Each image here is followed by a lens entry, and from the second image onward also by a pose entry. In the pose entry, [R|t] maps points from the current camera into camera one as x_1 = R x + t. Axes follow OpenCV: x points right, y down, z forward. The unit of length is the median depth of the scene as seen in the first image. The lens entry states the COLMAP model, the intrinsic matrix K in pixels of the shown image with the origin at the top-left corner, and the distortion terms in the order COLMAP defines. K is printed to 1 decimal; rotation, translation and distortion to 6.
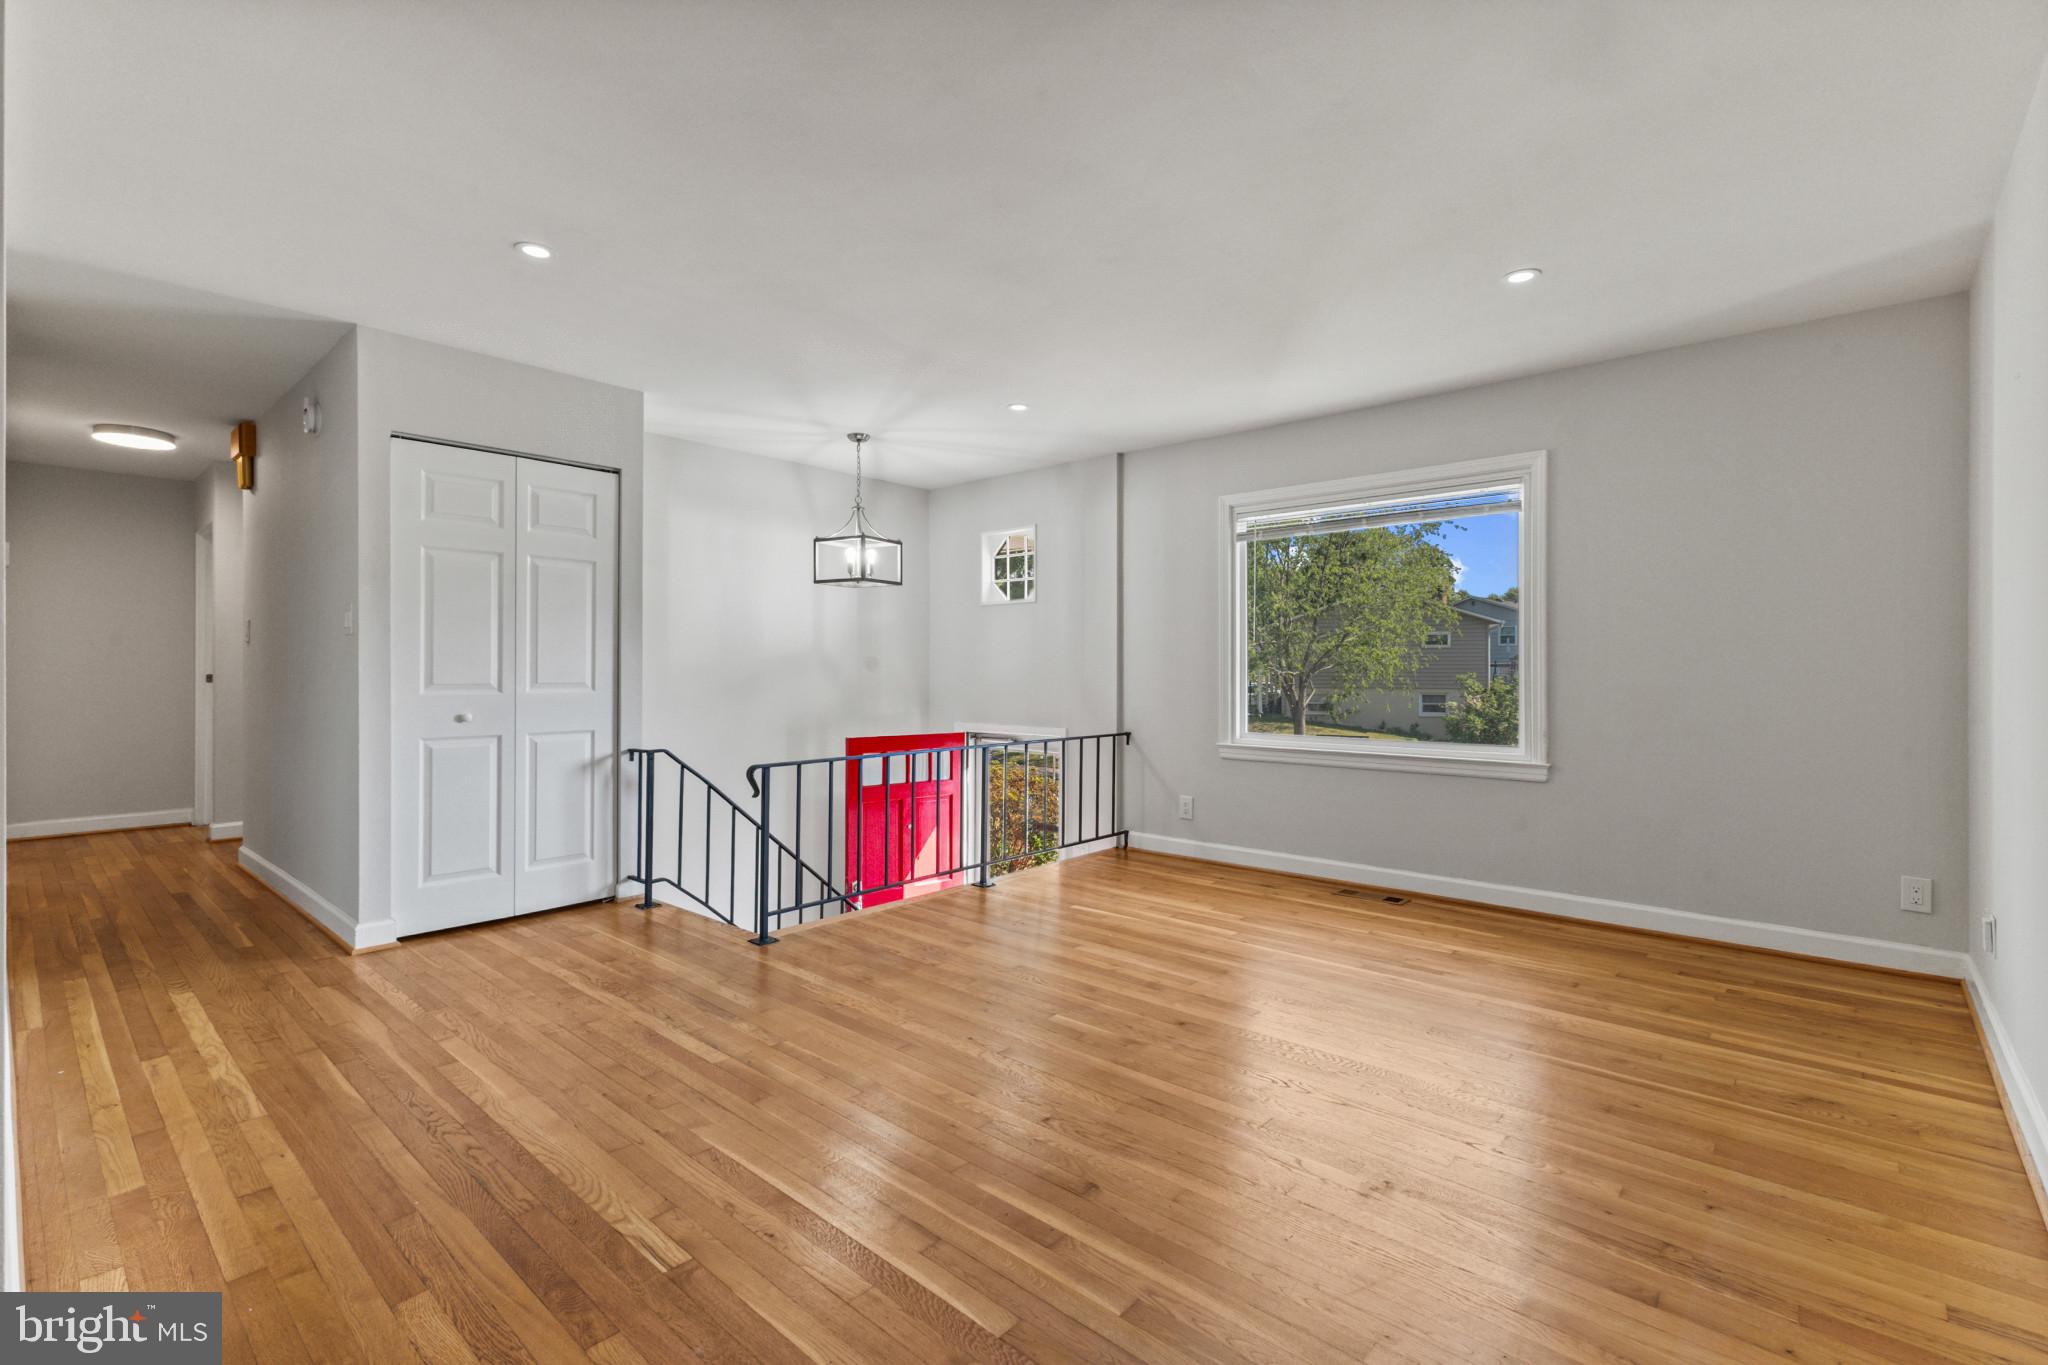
lens RADIAL K [[906.8, 0, 1035.0], [0, 906.8, 669.7], [0, 0, 1]] dist [0.010104, -0.000126]
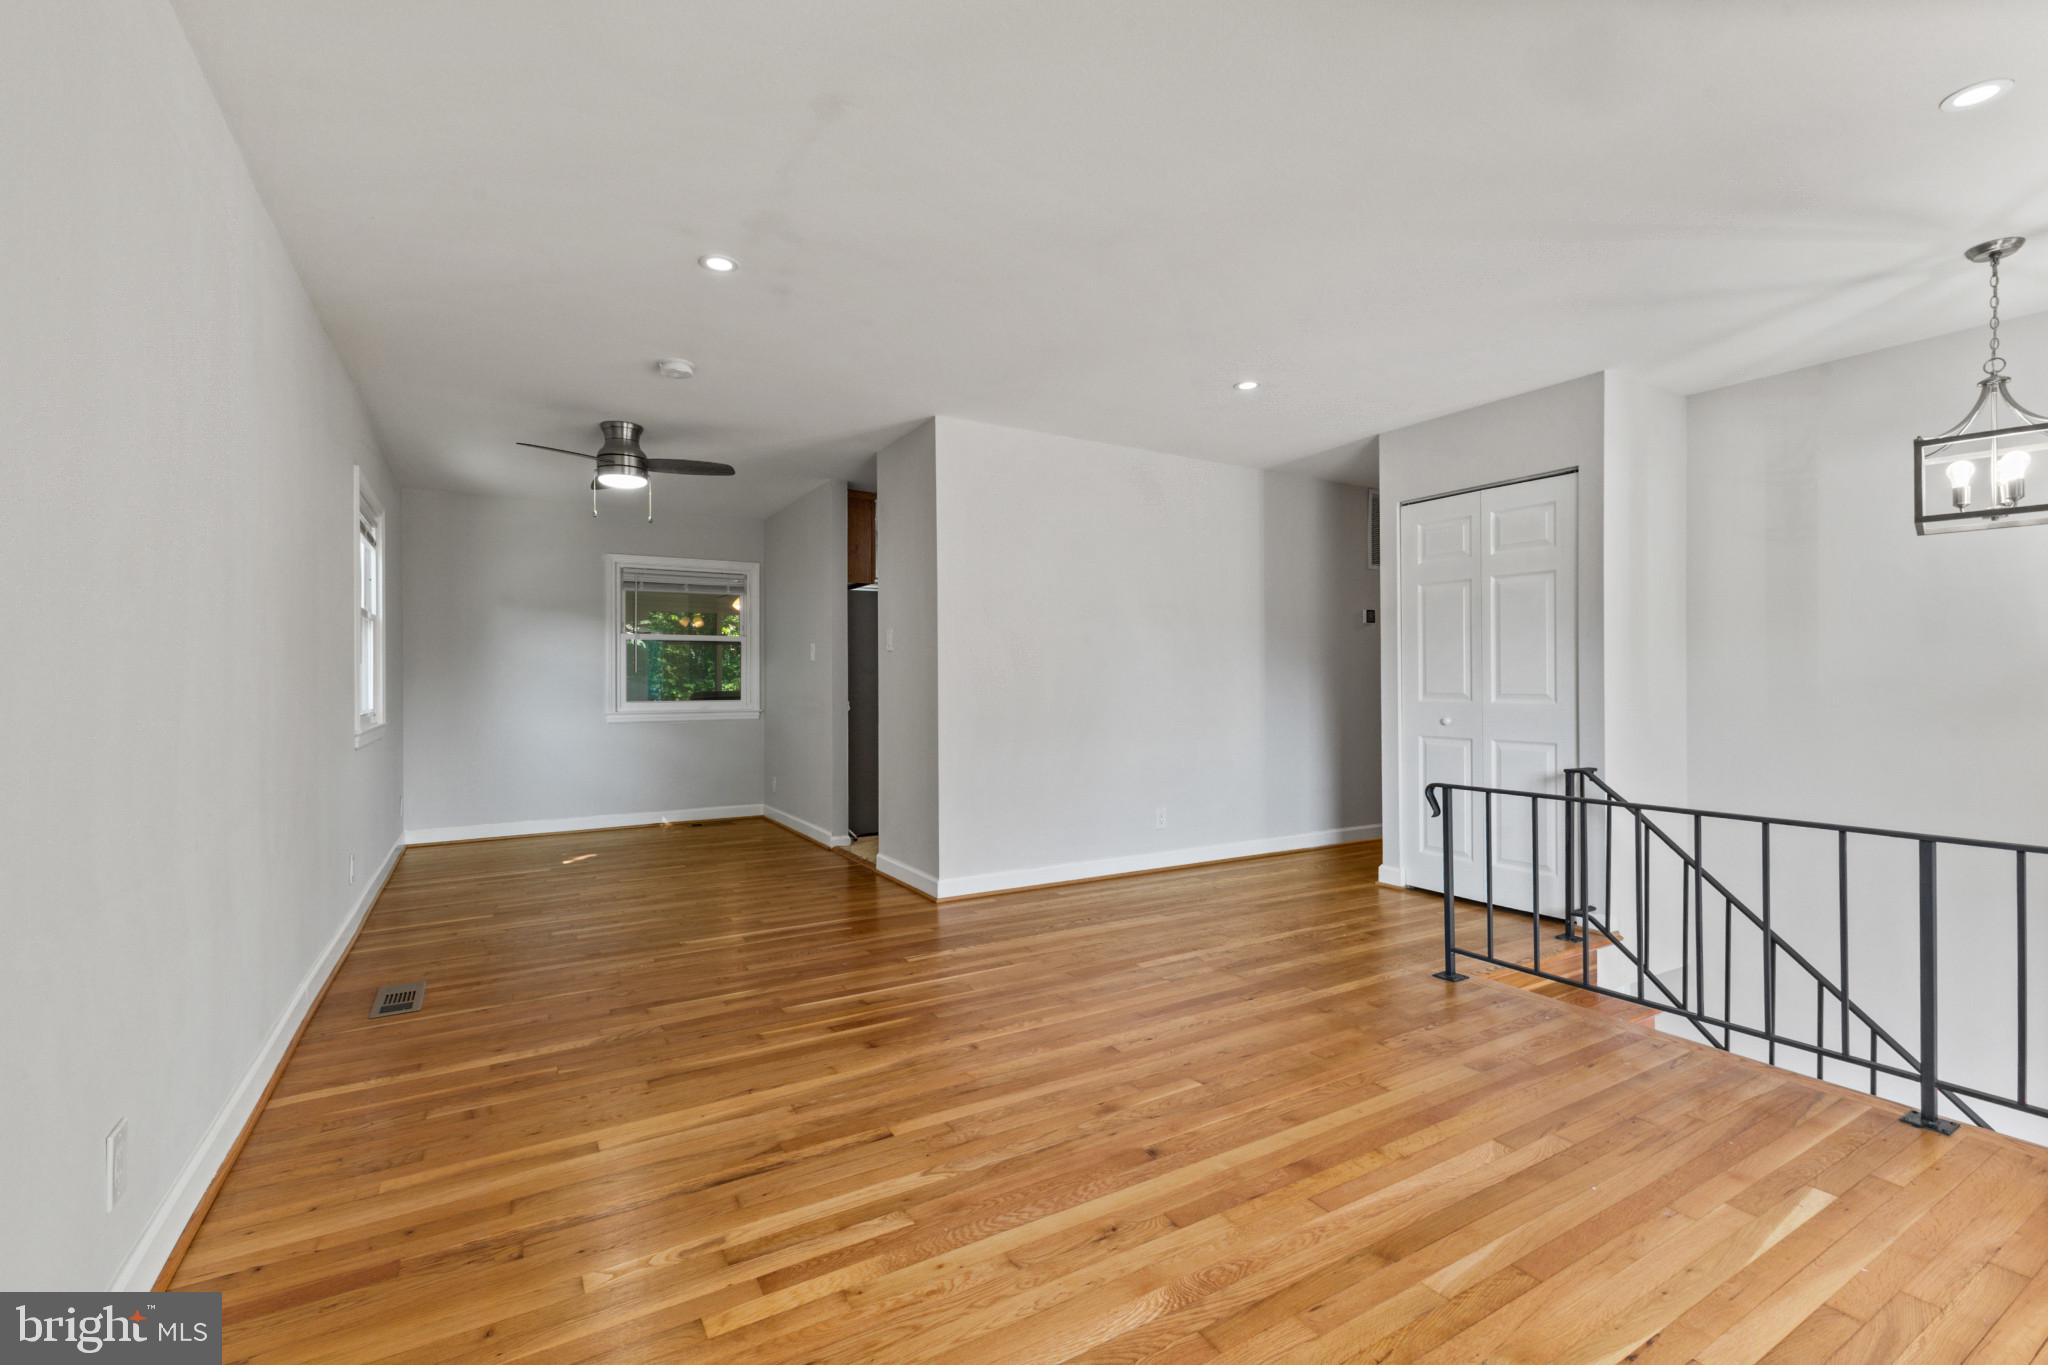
lens RADIAL K [[906.8, 0, 1036.4], [0, 906.8, 684.1], [0, 0, 1]] dist [0.010104, -0.000126]
pose [[-0.307519, 0.000563, -0.951542, 0.748654], [0.003788, 0.999993, -0.000632, 0.002475], [0.951534, -0.003798, -0.307519, 0.942680]]
